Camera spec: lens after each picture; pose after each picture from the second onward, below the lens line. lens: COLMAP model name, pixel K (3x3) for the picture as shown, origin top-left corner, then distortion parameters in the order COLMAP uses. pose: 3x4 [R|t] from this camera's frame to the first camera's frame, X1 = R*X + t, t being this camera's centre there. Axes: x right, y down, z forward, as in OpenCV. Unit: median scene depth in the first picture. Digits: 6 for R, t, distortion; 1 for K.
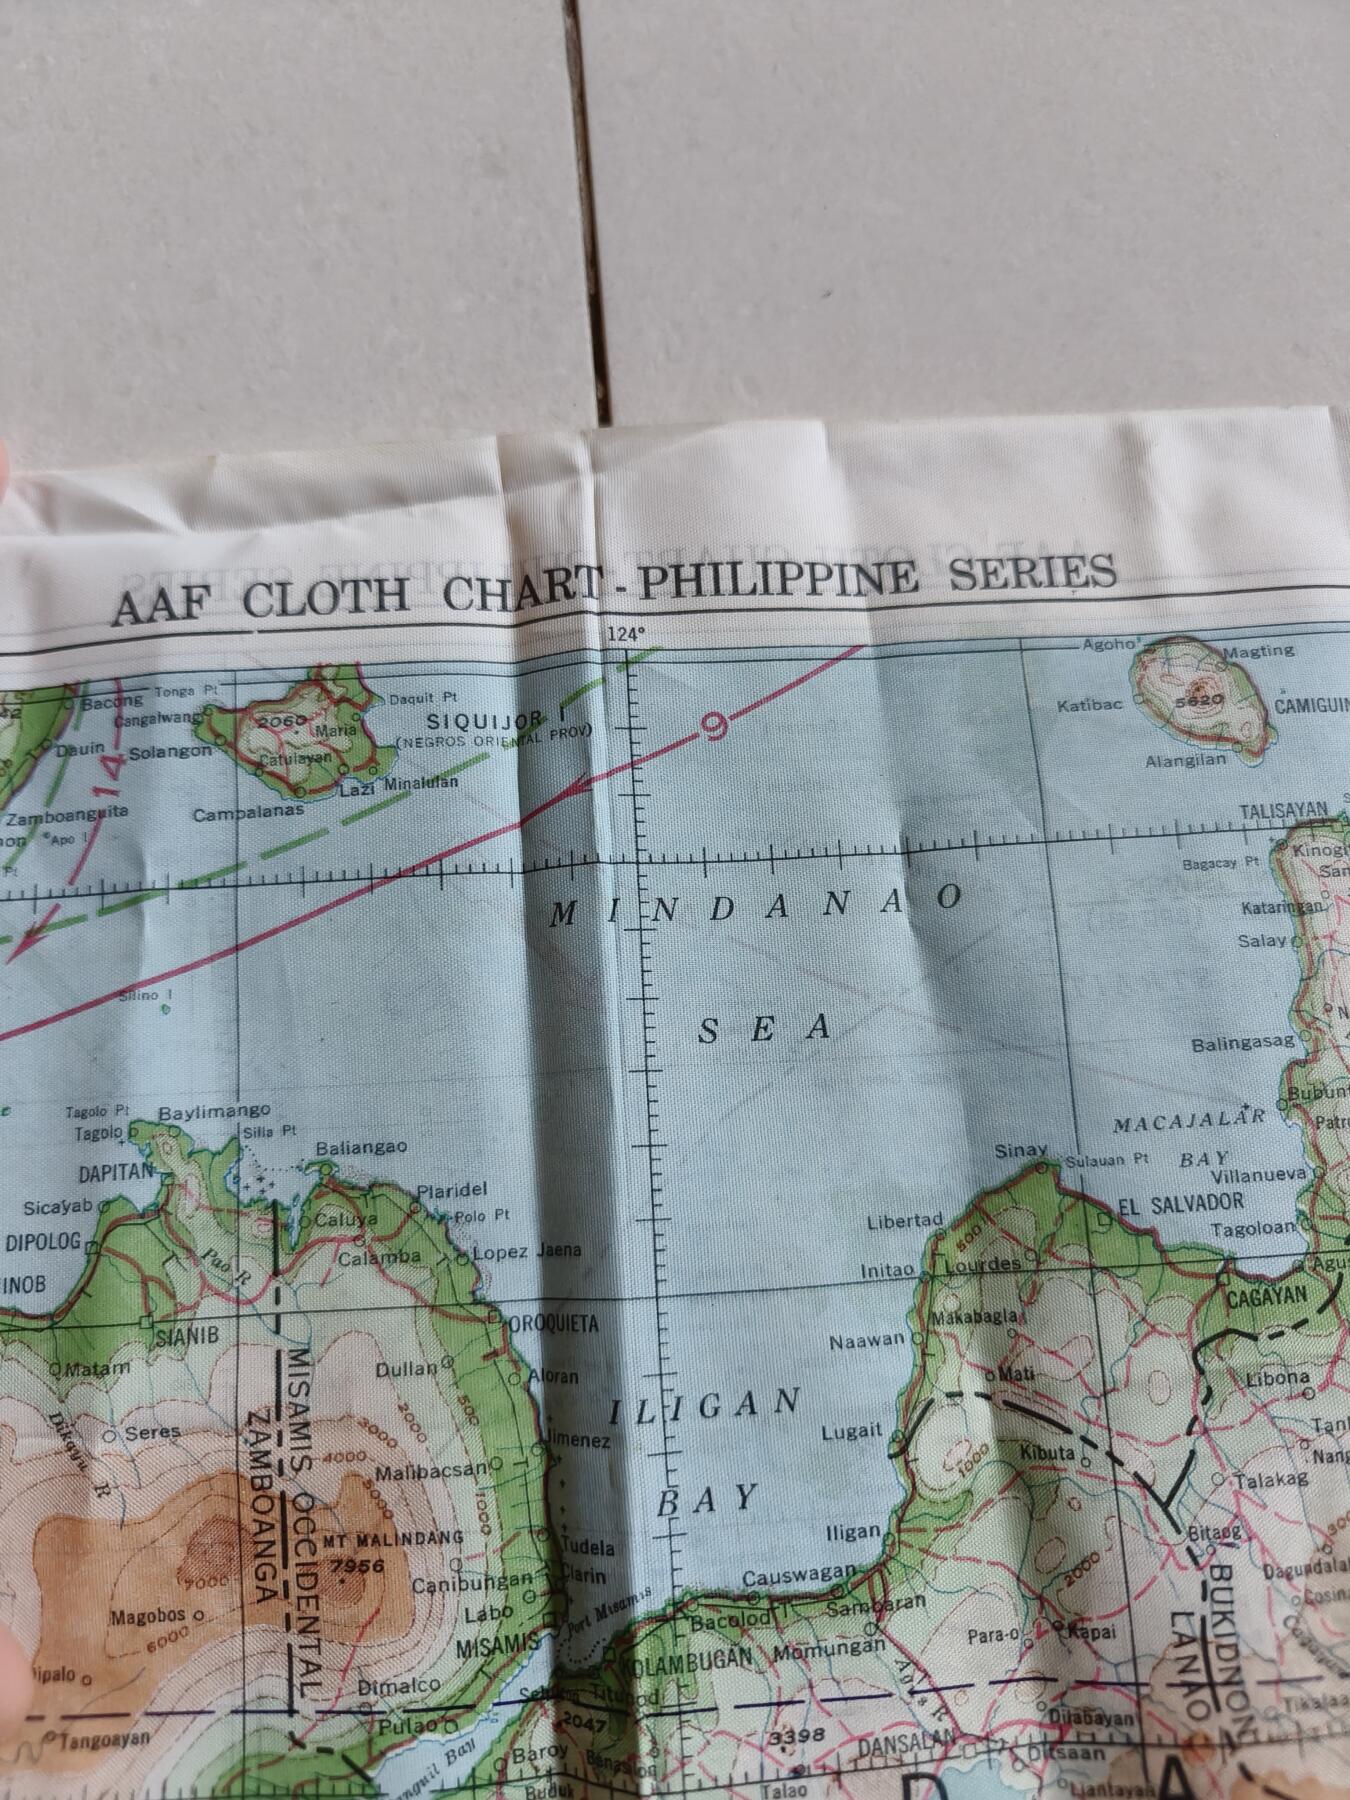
lens RADIAL K [[1216.5, 0, 680.6], [0, 1216.5, 897.0], [0, 0, 1]] dist [-0.039833, 0.006587]
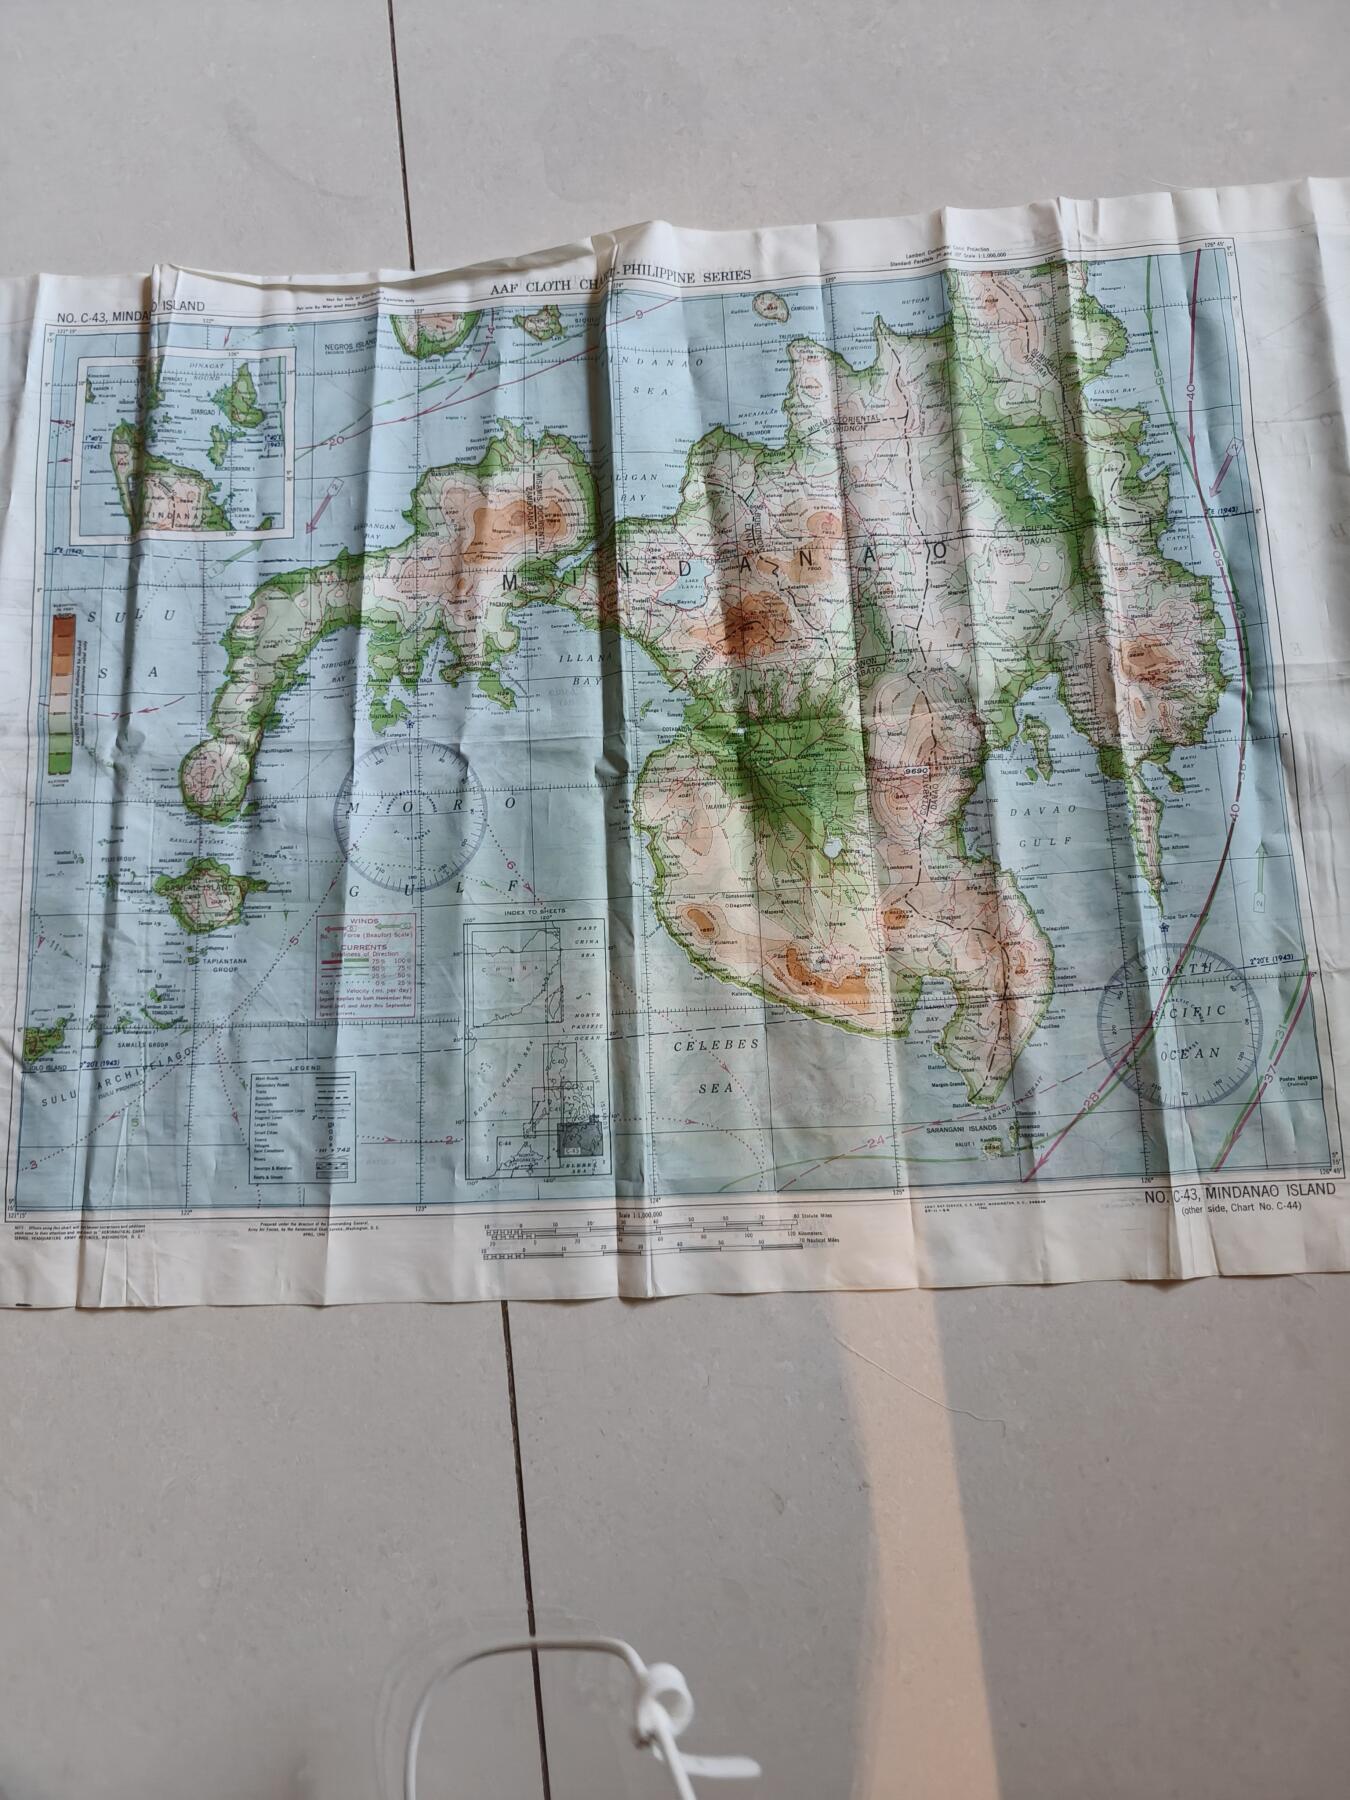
lens RADIAL K [[1216.5, 0, 673.2], [0, 1216.5, 915.4], [0, 0, 1]] dist [-0.039833, 0.006587]
pose [[0.994306, -0.002797, -0.106528, 0.587568], [0.013574, 0.994837, 0.100578, 1.474942], [0.105697, -0.101451, 0.989210, -3.224853]]
